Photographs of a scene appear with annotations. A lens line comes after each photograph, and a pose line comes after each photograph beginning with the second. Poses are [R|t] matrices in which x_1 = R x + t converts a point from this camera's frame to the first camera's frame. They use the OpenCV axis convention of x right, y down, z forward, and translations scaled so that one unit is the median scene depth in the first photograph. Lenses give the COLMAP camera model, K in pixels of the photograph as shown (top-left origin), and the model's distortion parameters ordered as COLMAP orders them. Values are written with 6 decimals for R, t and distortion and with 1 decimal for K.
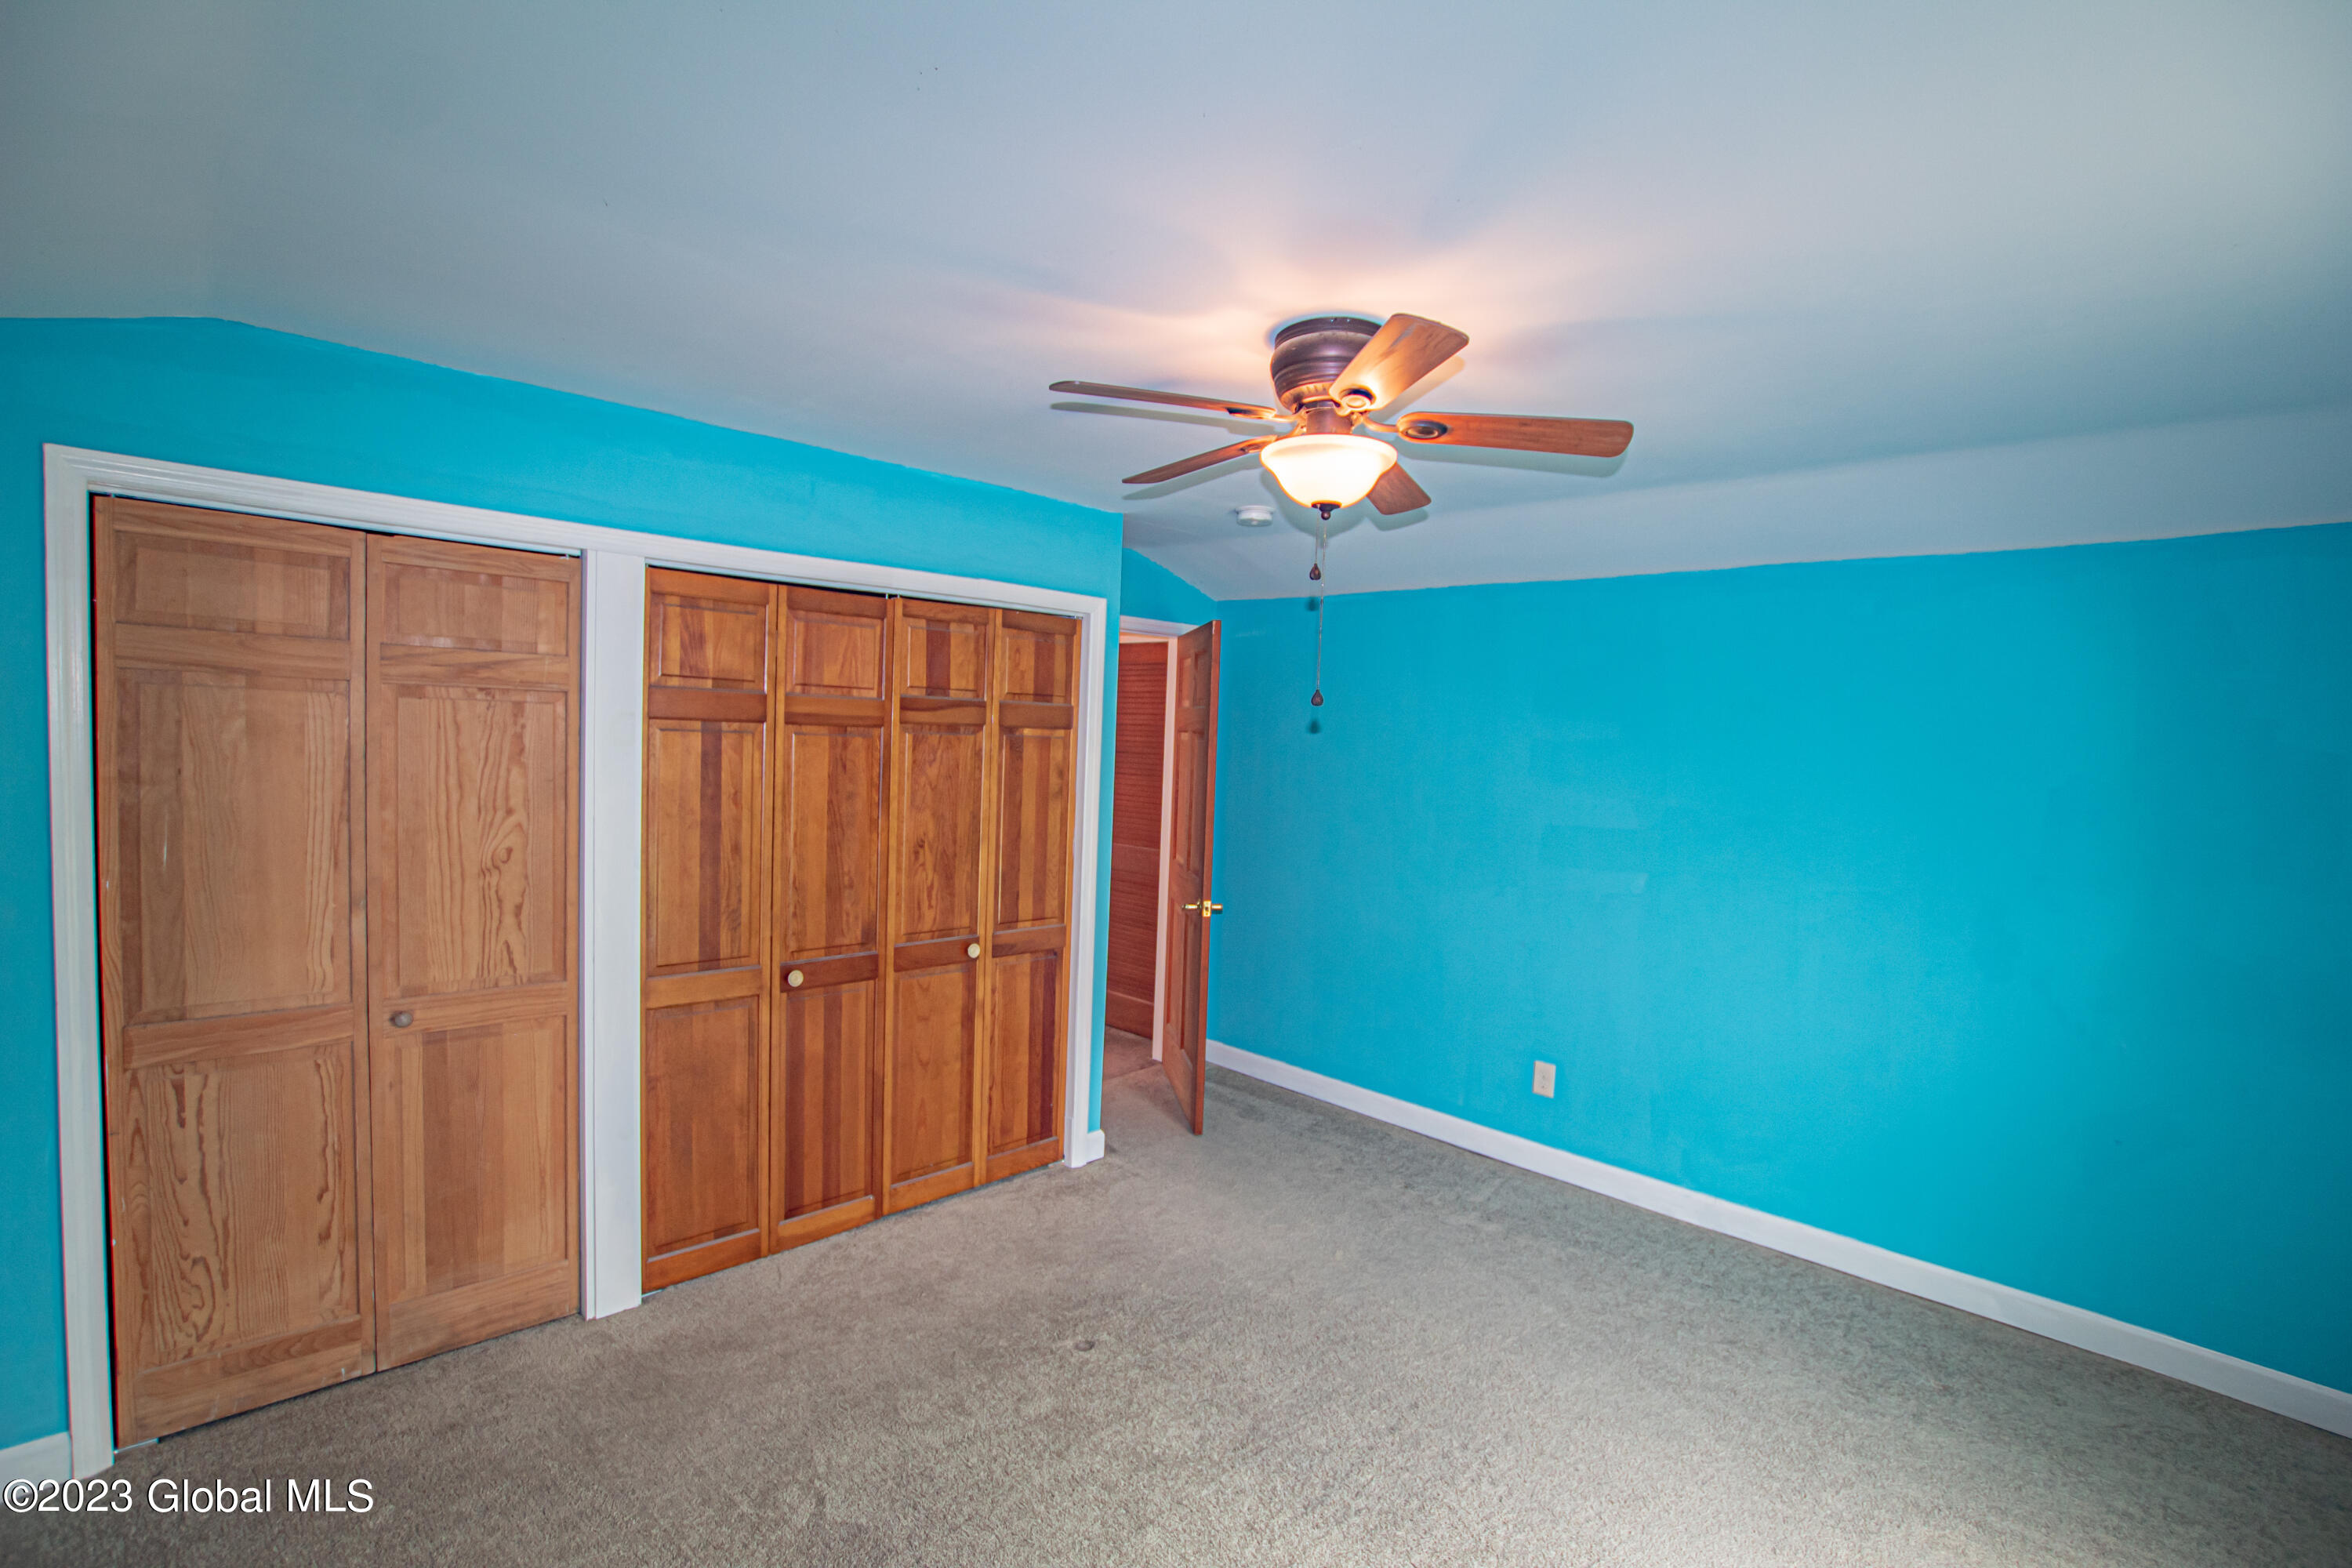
lens RADIAL K [[1092.8, 0, 1182.1], [0, 1092.8, 785.5], [0, 0, 1]] dist [-0.034856, 0.005485]
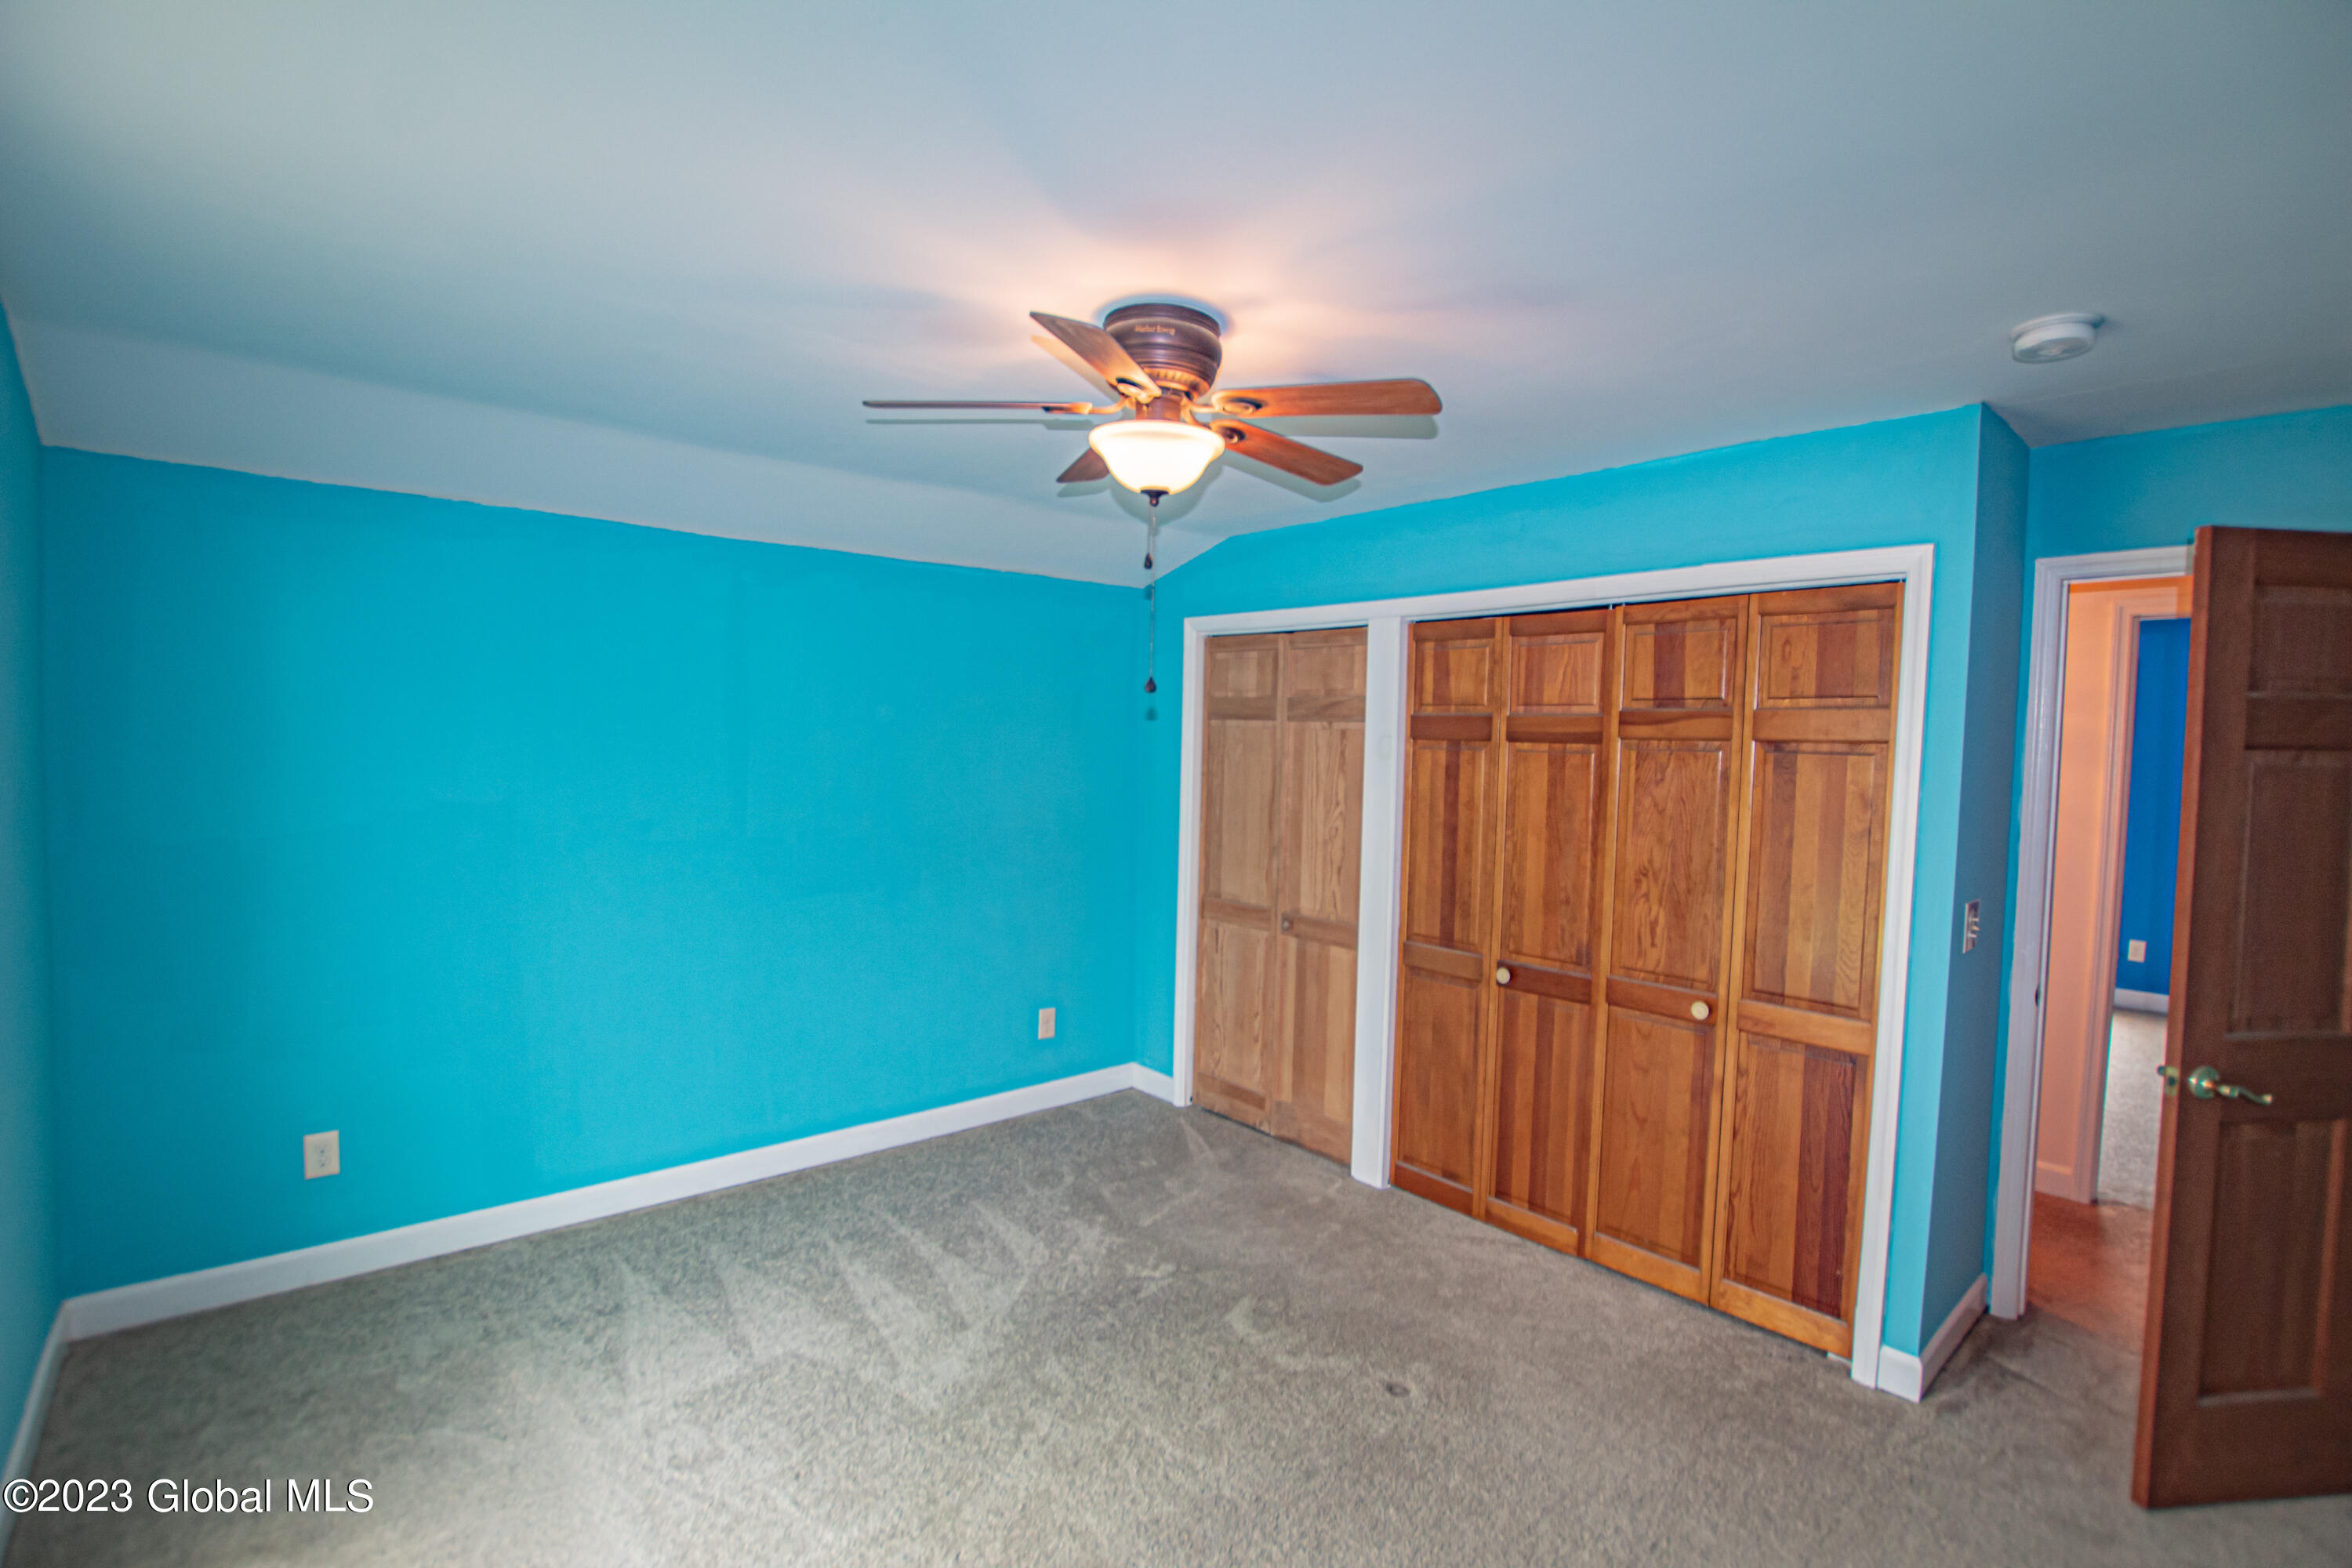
lens RADIAL K [[1092.8, 0, 1181.1], [0, 1092.8, 783.2], [0, 0, 1]] dist [-0.034856, 0.005485]
pose [[-0.062404, 0.005161, -0.998038, 0.708398], [-0.070510, 0.997465, 0.009567, -0.001506], [0.995557, 0.070969, -0.061881, 0.696376]]
